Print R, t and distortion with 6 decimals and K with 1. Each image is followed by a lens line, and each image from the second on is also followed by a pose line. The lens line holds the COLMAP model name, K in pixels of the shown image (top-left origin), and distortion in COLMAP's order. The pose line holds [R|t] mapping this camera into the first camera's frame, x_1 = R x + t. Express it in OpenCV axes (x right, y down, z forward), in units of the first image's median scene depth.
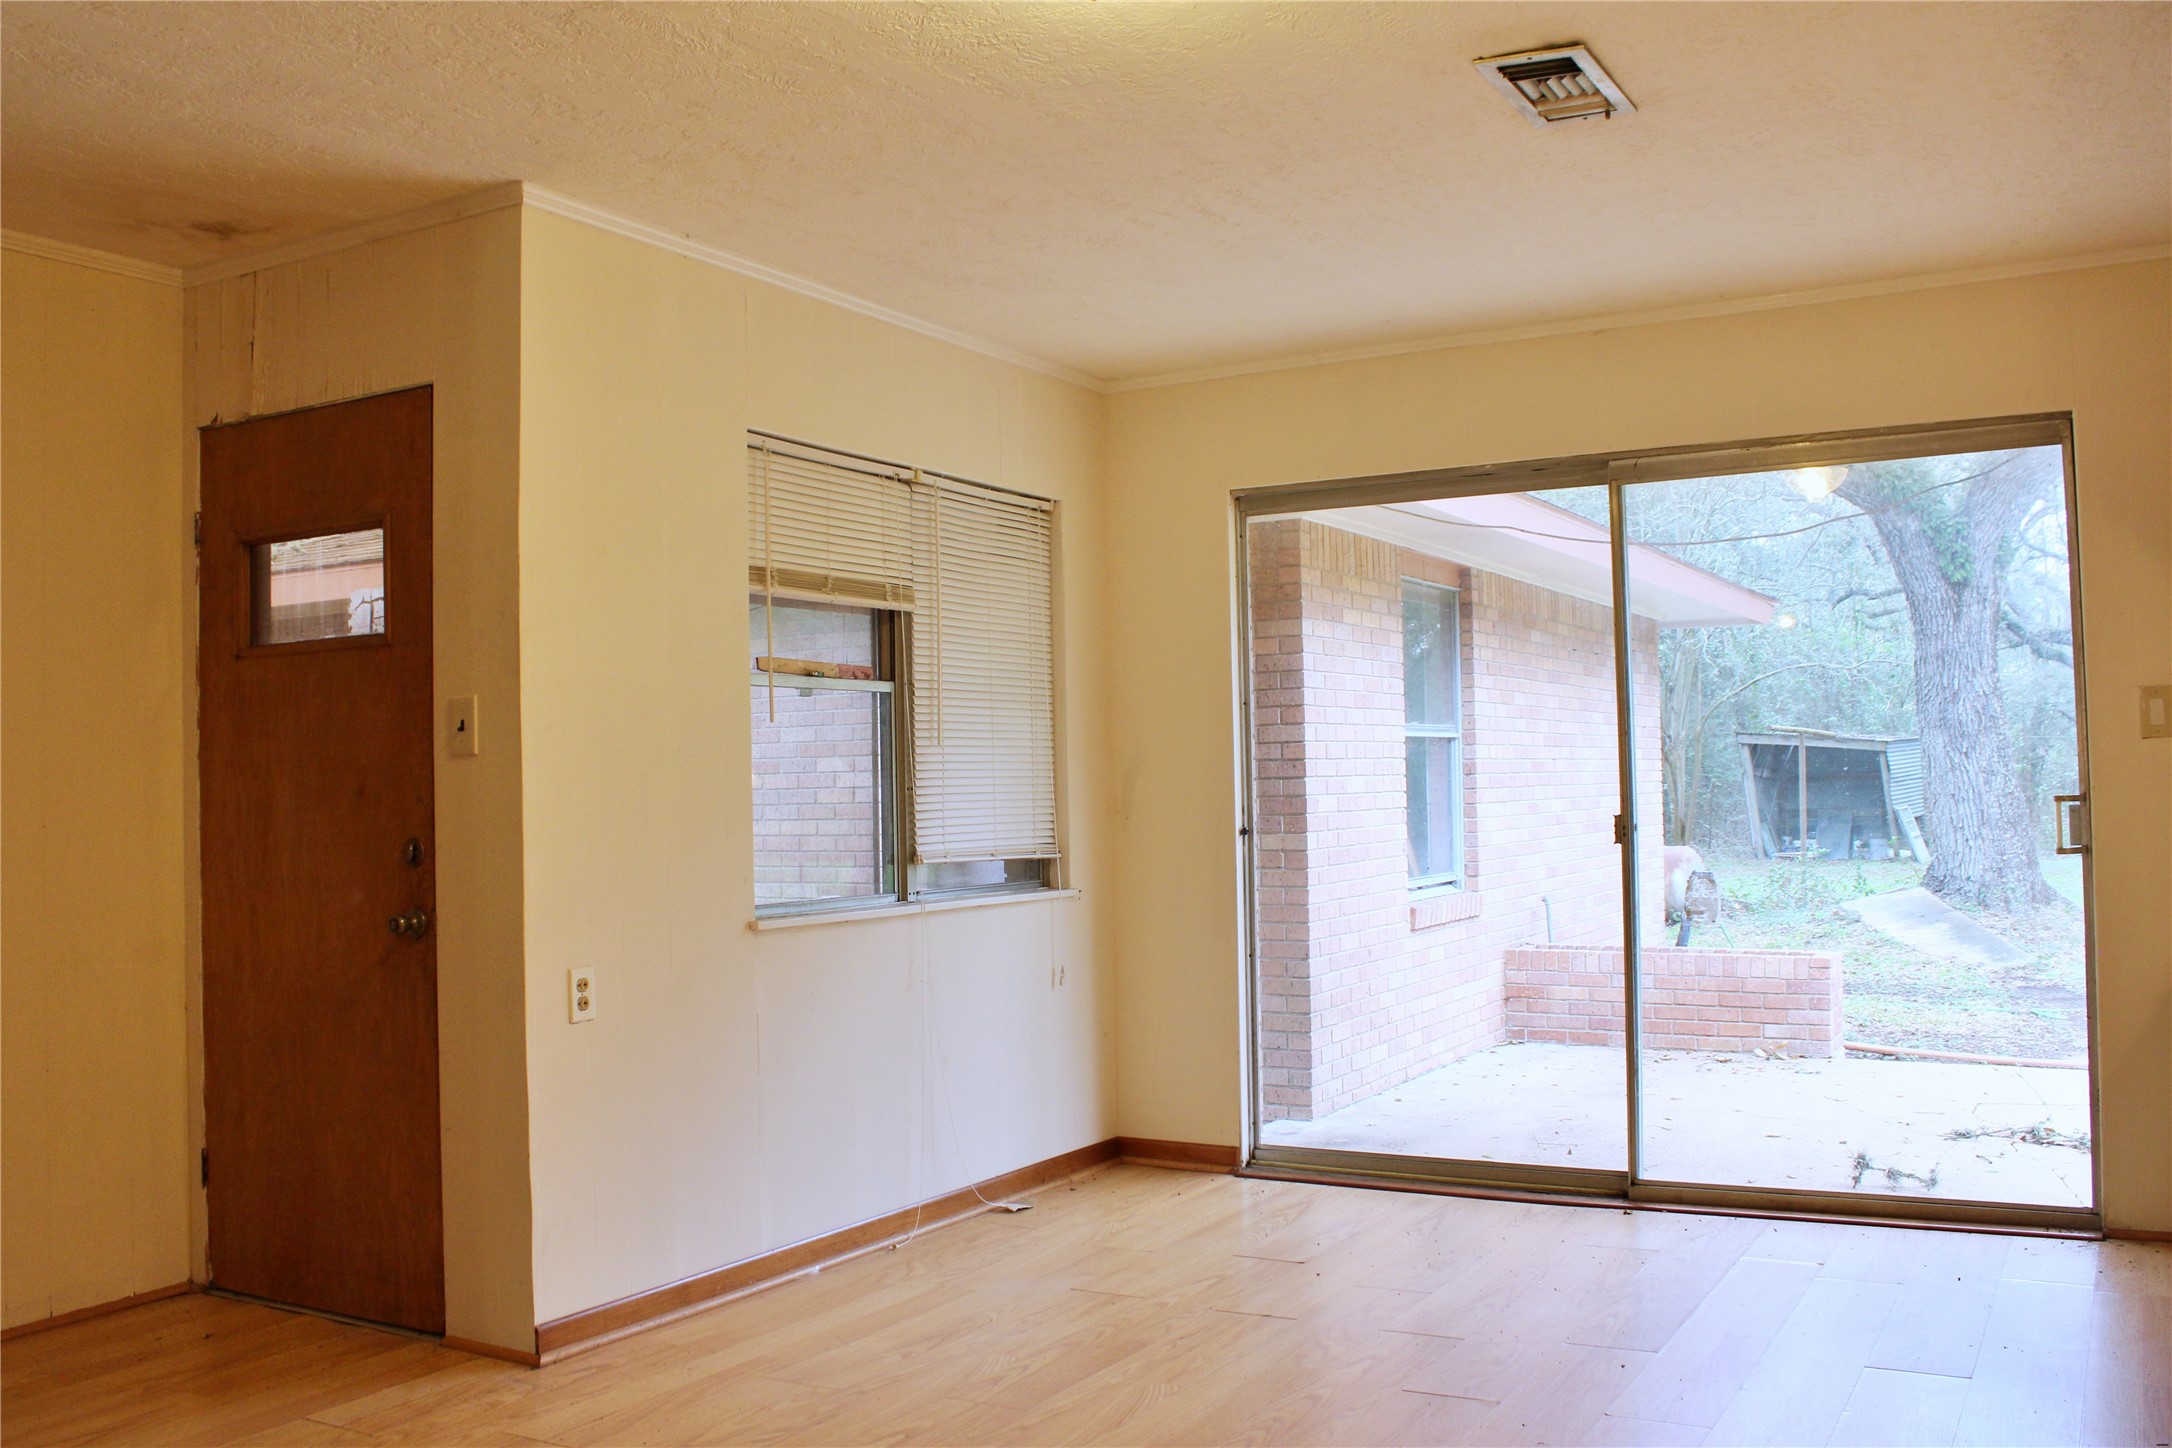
lens RADIAL K [[1915.9, 0, 1086.0], [0, 1915.9, 724.0], [0, 0, 1]] dist [-0.168923, 0.164461]
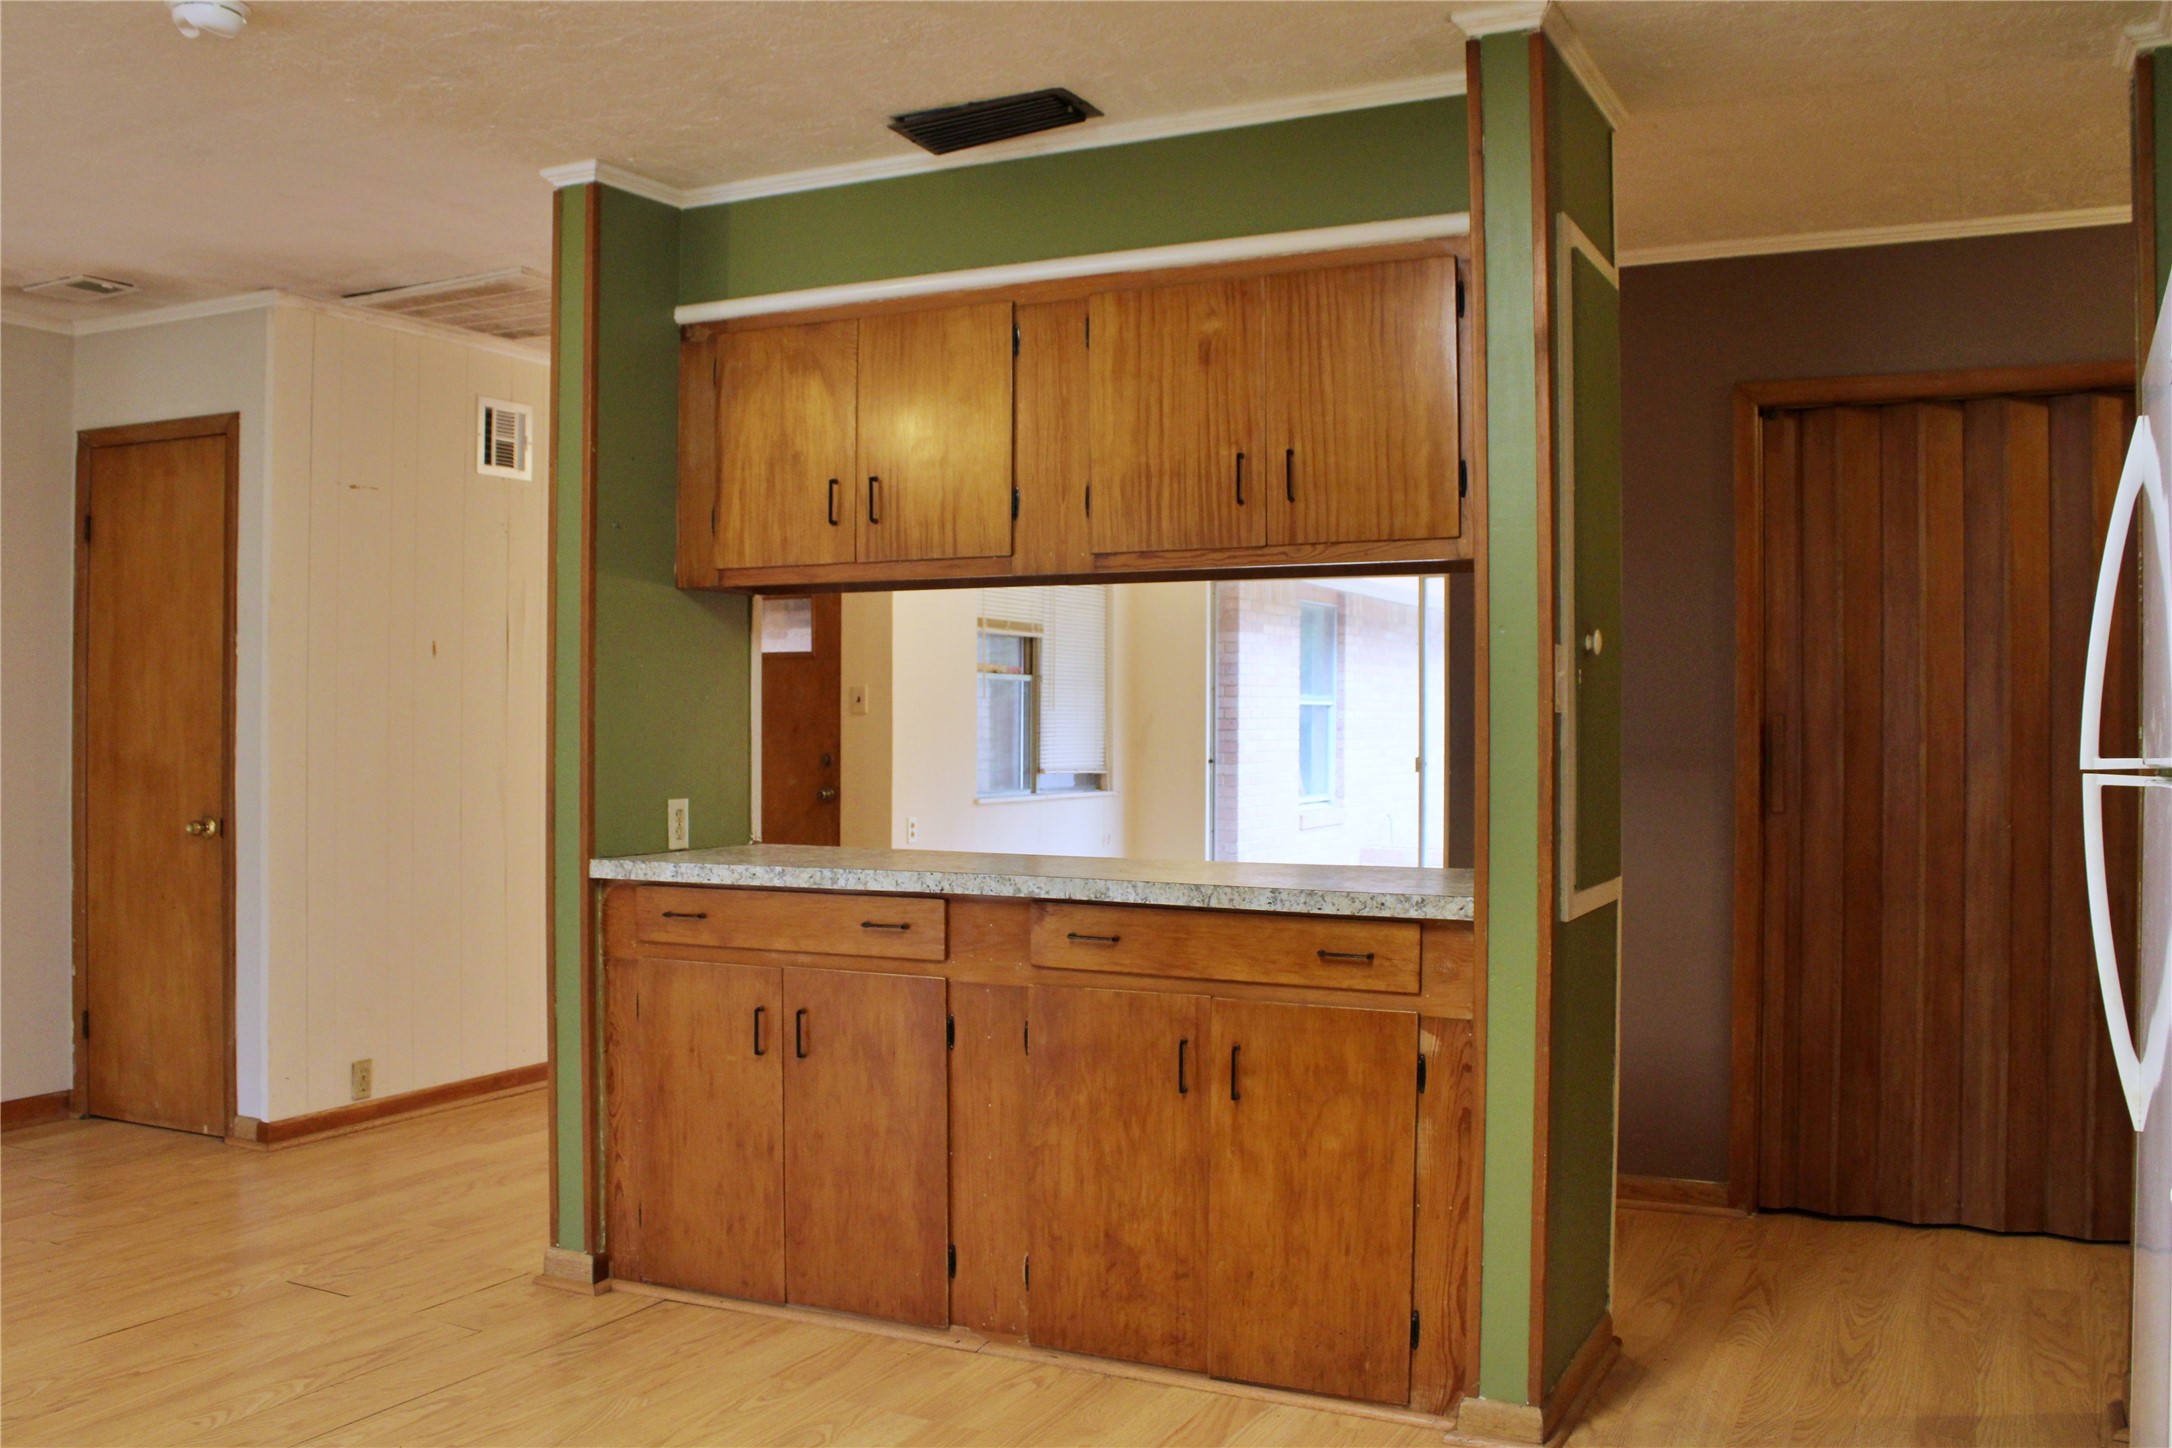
lens RADIAL K [[1850.5, 0, 1086.0], [0, 1850.5, 724.0], [0, 0, 1]] dist [-0.159837, 0.154006]
pose [[0.997962, 0.025479, 0.058503, -0.103560], [-0.027348, 0.999133, 0.031376, -0.022141], [-0.057653, -0.032912, 0.997794, -0.543465]]
